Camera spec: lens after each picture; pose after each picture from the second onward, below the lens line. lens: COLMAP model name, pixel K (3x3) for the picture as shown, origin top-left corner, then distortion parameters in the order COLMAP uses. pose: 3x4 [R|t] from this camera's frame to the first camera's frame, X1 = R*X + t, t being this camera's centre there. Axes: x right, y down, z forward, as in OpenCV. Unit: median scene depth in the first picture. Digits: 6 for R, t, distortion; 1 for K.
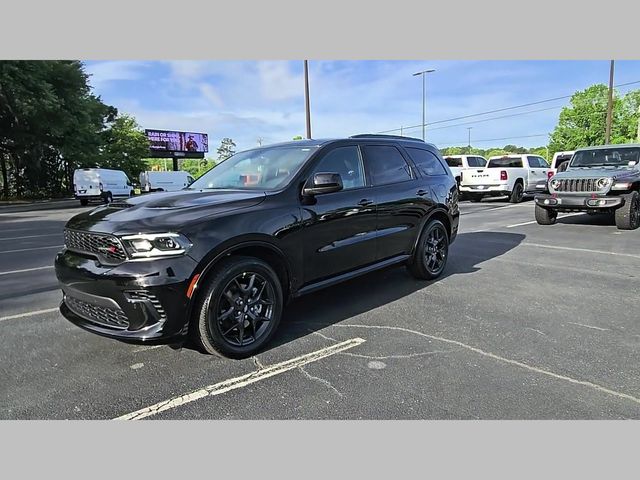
lens RADIAL K [[469.1, 0, 314.3], [0, 469.1, 240.1], [0, 0, 1]] dist [0.014815, 0.004039]
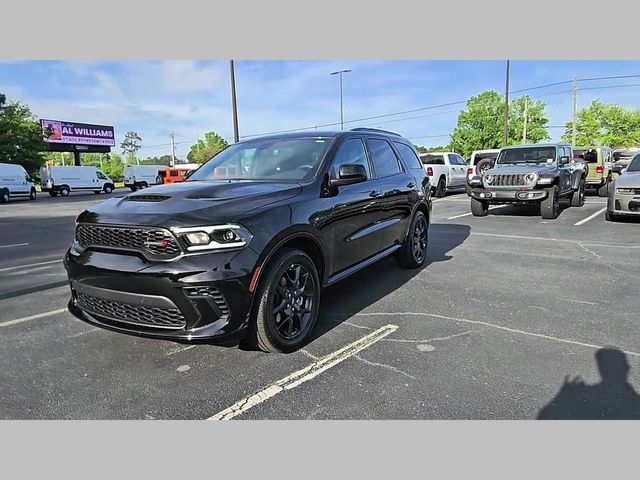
lens RADIAL K [[469.1, 0, 314.3], [0, 469.1, 240.1], [0, 0, 1]] dist [0.014815, 0.004039]
pose [[0.977800, -0.025816, 0.207944, -0.169861], [0.024670, 0.999663, 0.008107, 0.006451], [-0.208083, -0.002797, 0.978107, 0.017101]]
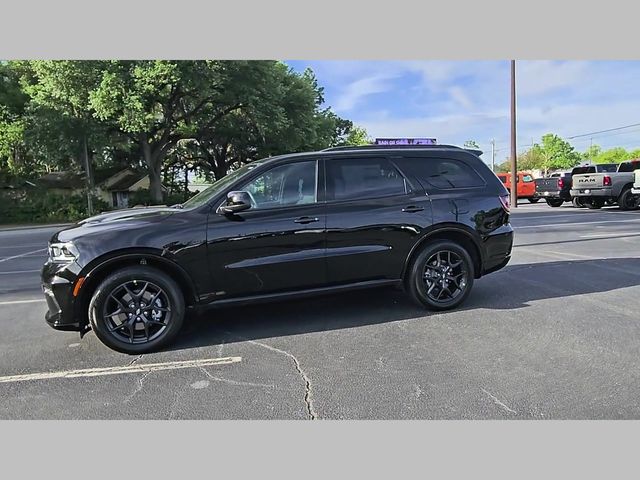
lens RADIAL K [[469.1, 0, 314.3], [0, 469.1, 240.1], [0, 0, 1]] dist [0.014815, 0.004039]
pose [[0.838831, 0.051684, -0.541933, 0.464392], [-0.055252, 0.998425, 0.009697, -0.035814], [0.541581, 0.021809, 0.840366, 0.148120]]
